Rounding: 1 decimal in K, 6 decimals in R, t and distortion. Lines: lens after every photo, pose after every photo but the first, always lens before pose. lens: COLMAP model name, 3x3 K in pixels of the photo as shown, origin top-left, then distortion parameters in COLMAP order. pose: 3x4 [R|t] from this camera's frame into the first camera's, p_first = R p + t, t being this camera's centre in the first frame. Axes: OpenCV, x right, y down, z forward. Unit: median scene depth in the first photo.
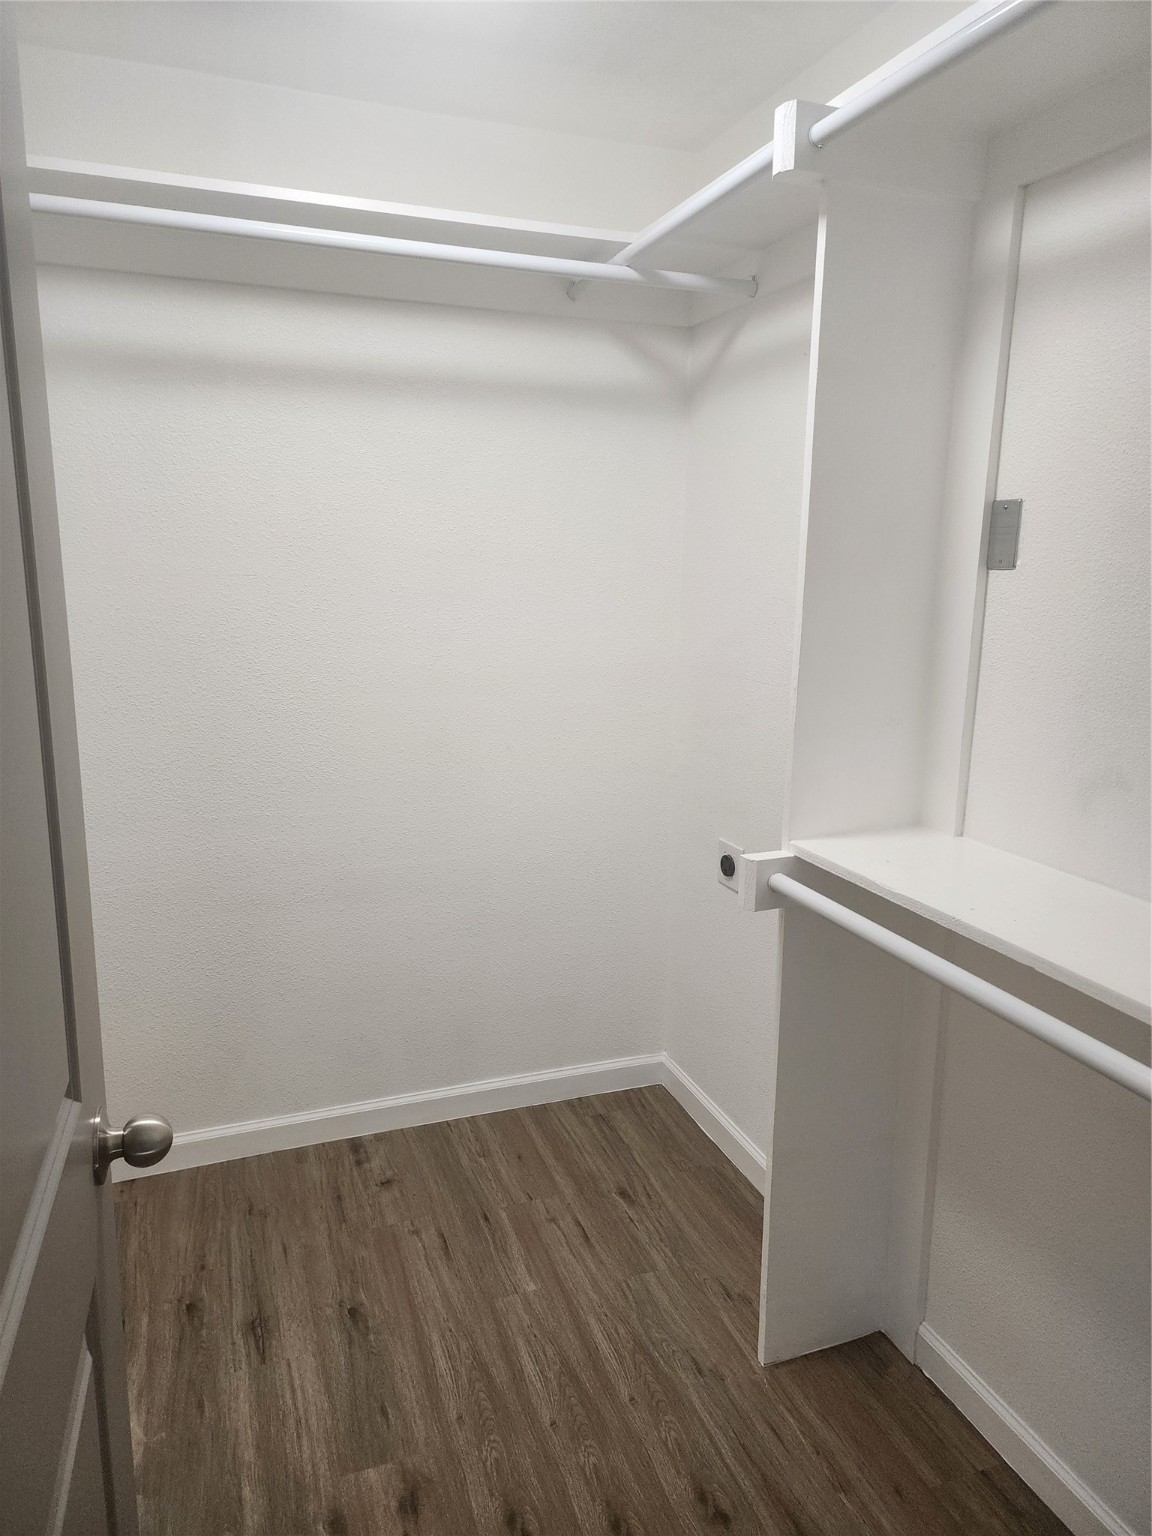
lens RADIAL K [[1033.8, 0, 569.0], [0, 1033.8, 784.0], [0, 0, 1]] dist [0.076883, -0.082675]
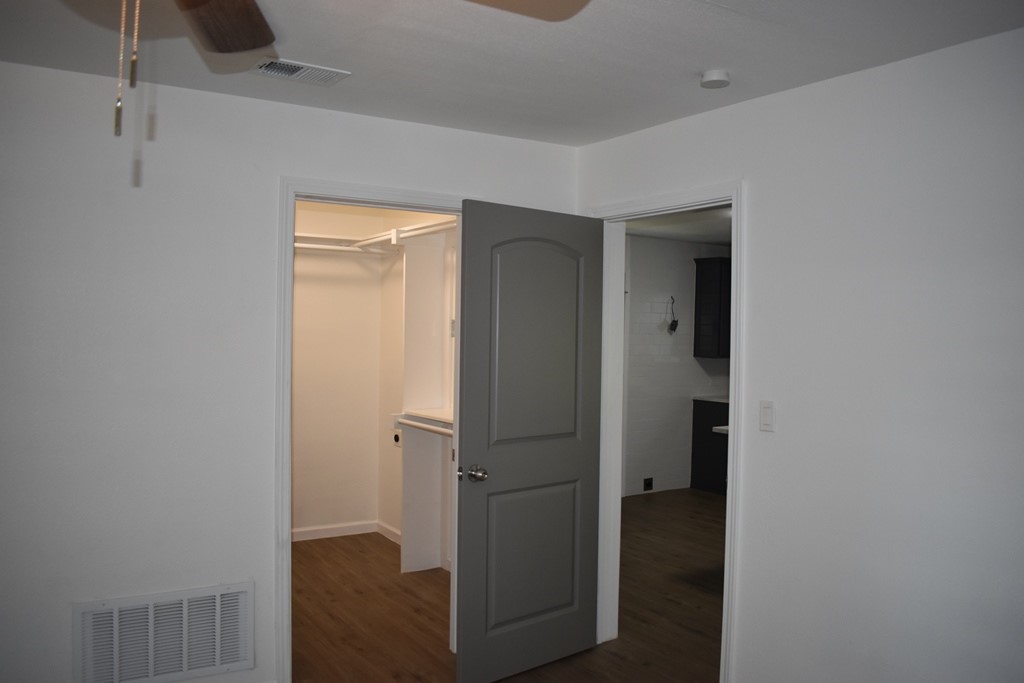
lens RADIAL K [[806.4, 0, 513.1], [0, 806.4, 340.3], [0, 0, 1]] dist [-0.097605, 0.013483]
pose [[0.976134, 0.001312, 0.217167, -0.018525], [0.042224, 0.979752, -0.195710, 0.318620], [-0.213026, 0.200209, 0.956314, -1.507072]]
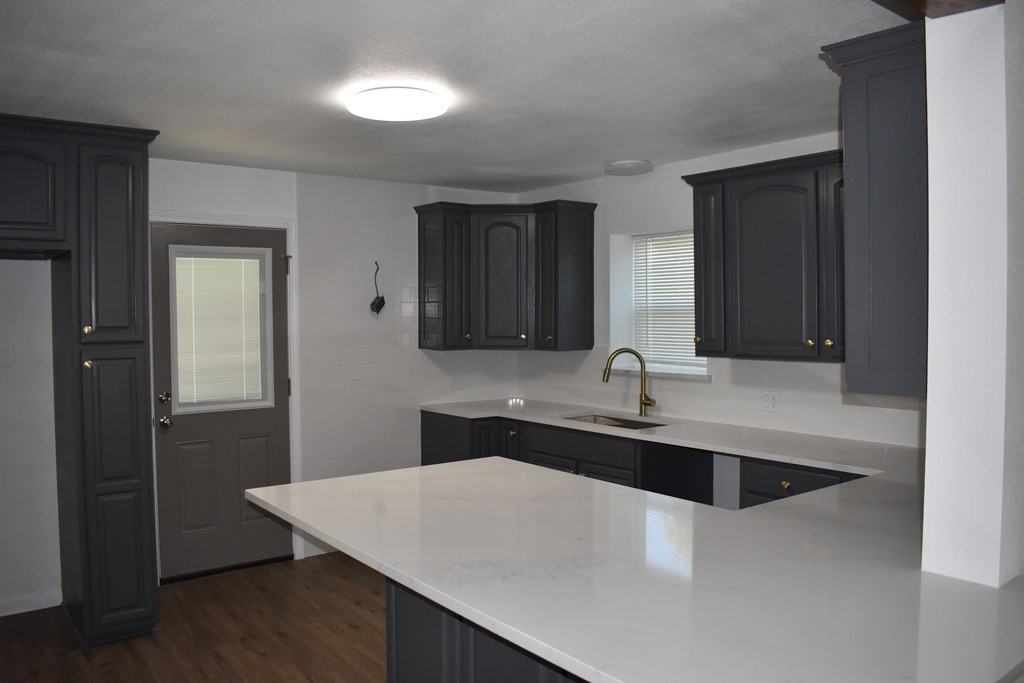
lens RADIAL K [[806.4, 0, 513.1], [0, 806.4, 340.3], [0, 0, 1]] dist [-0.097605, 0.013483]
pose [[0.960585, -0.031004, 0.276254, 1.138111], [0.080428, 0.982256, -0.169425, 0.144764], [-0.266099, 0.184965, 0.946033, -0.682008]]
